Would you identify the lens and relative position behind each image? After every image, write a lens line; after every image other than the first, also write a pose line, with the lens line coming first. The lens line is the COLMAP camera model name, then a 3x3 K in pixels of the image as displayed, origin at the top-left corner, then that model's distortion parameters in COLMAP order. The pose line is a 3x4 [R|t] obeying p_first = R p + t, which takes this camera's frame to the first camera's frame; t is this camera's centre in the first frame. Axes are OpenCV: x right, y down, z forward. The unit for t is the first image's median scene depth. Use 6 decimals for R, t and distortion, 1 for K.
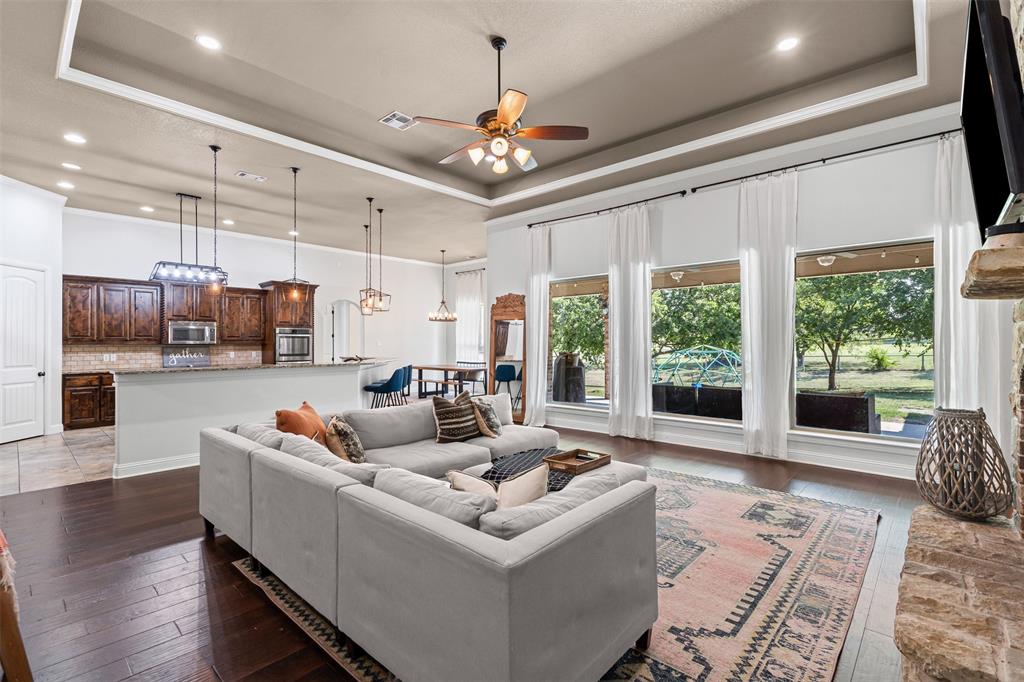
lens RADIAL K [[463.6, 0, 503.5], [0, 463.6, 340.6], [0, 0, 1]] dist [0.000499, -0.000001]
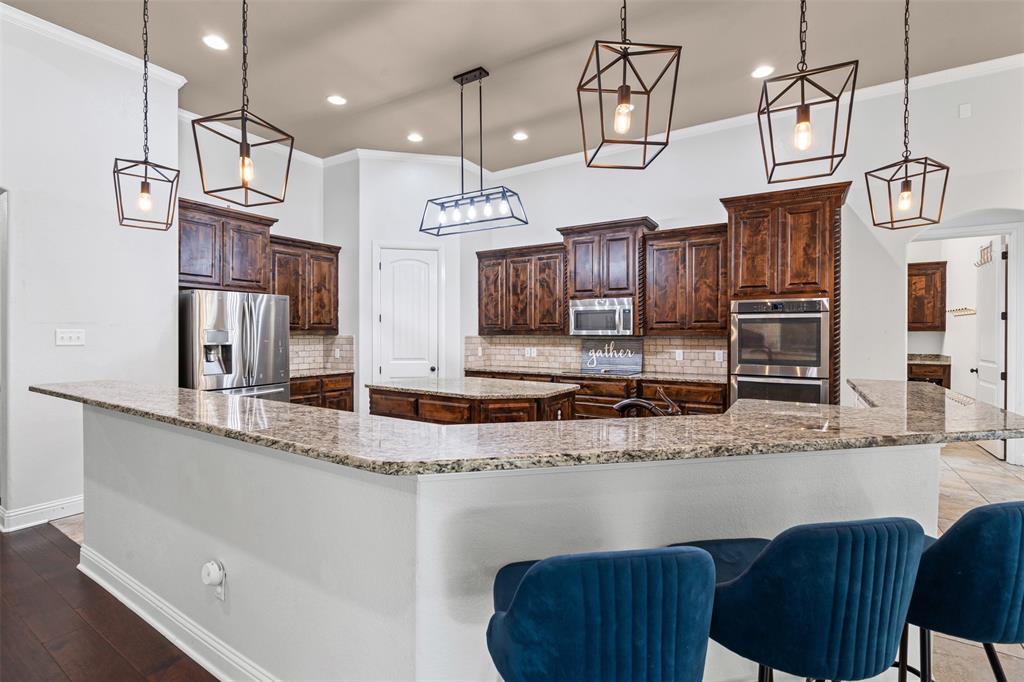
lens RADIAL K [[466.3, 0, 505.8], [0, 466.3, 333.7], [0, 0, 1]] dist [-0.004543, 0.000590]
pose [[0.178171, 0.004849, -0.983988, -0.103141], [0.003799, 0.999977, 0.005615, 0.001839], [0.983992, -0.004738, 0.178148, 0.920767]]
